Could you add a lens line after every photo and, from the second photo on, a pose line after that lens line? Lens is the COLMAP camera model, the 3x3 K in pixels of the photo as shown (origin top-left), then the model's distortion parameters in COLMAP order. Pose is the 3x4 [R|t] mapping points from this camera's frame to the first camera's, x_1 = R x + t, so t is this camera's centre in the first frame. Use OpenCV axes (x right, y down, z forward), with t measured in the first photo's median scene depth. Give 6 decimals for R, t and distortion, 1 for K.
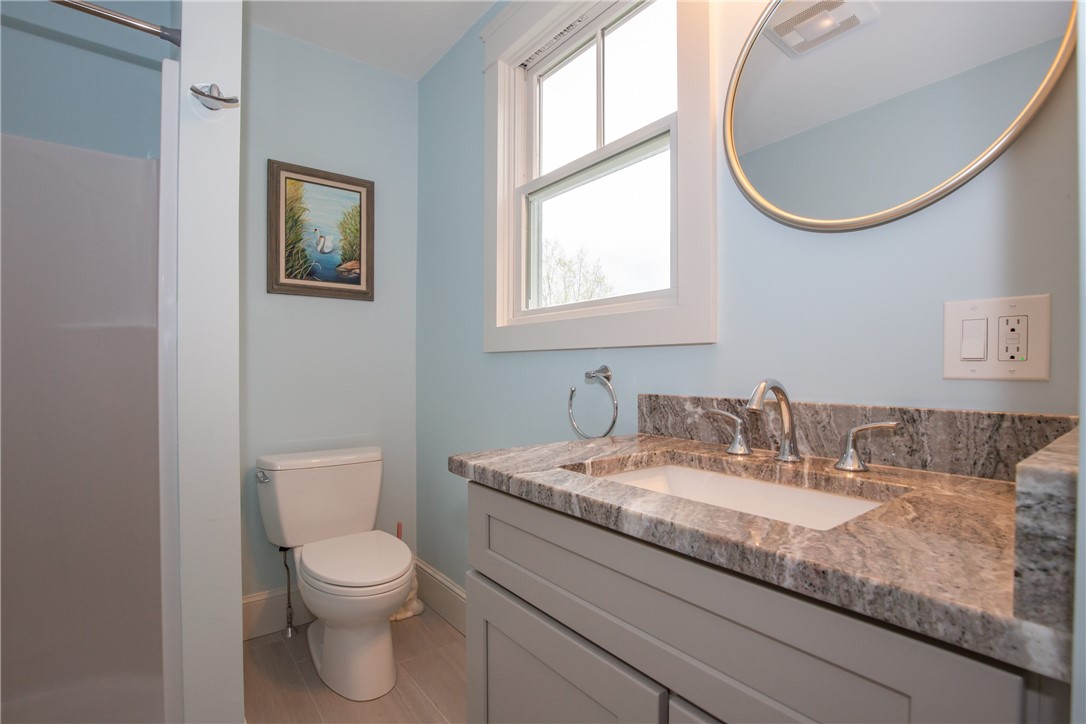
lens RADIAL K [[501.6, 0, 545.7], [0, 501.6, 377.9], [0, 0, 1]] dist [-0.029365, 0.000222]
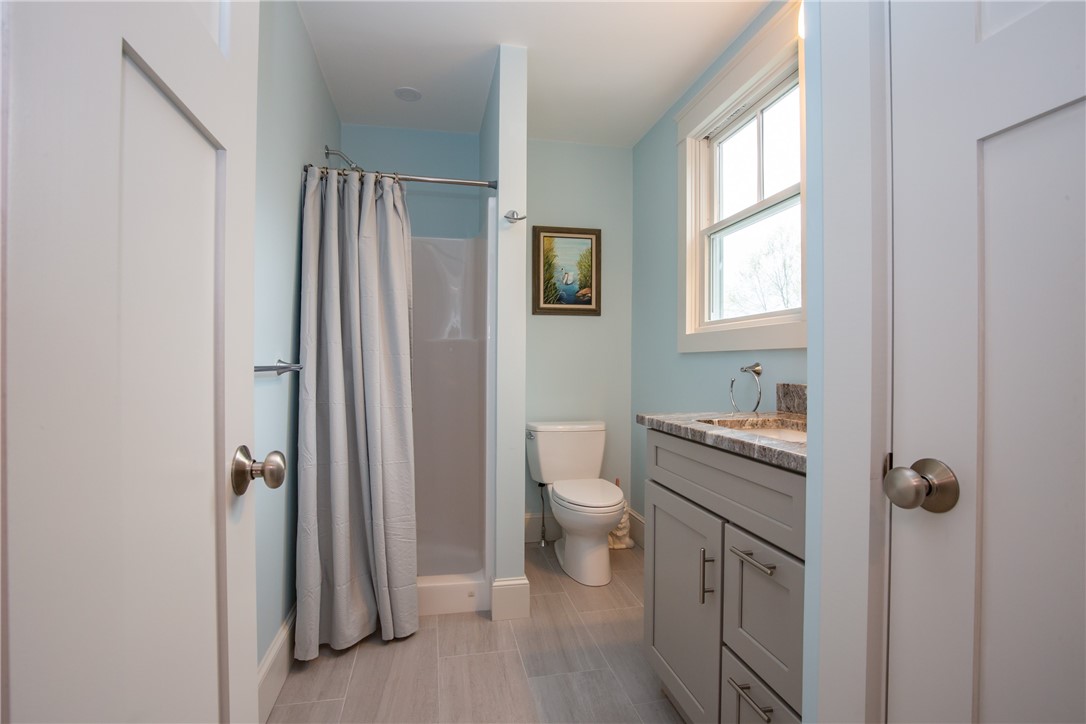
lens RADIAL K [[502.1, 0, 528.4], [0, 502.1, 358.0], [0, 0, 1]] dist [-0.027765, 0.000433]
pose [[0.885400, -0.004934, -0.464804, 0.150871], [-0.009467, 0.999545, -0.028645, 0.005371], [0.464734, 0.029763, 0.884950, -0.389569]]
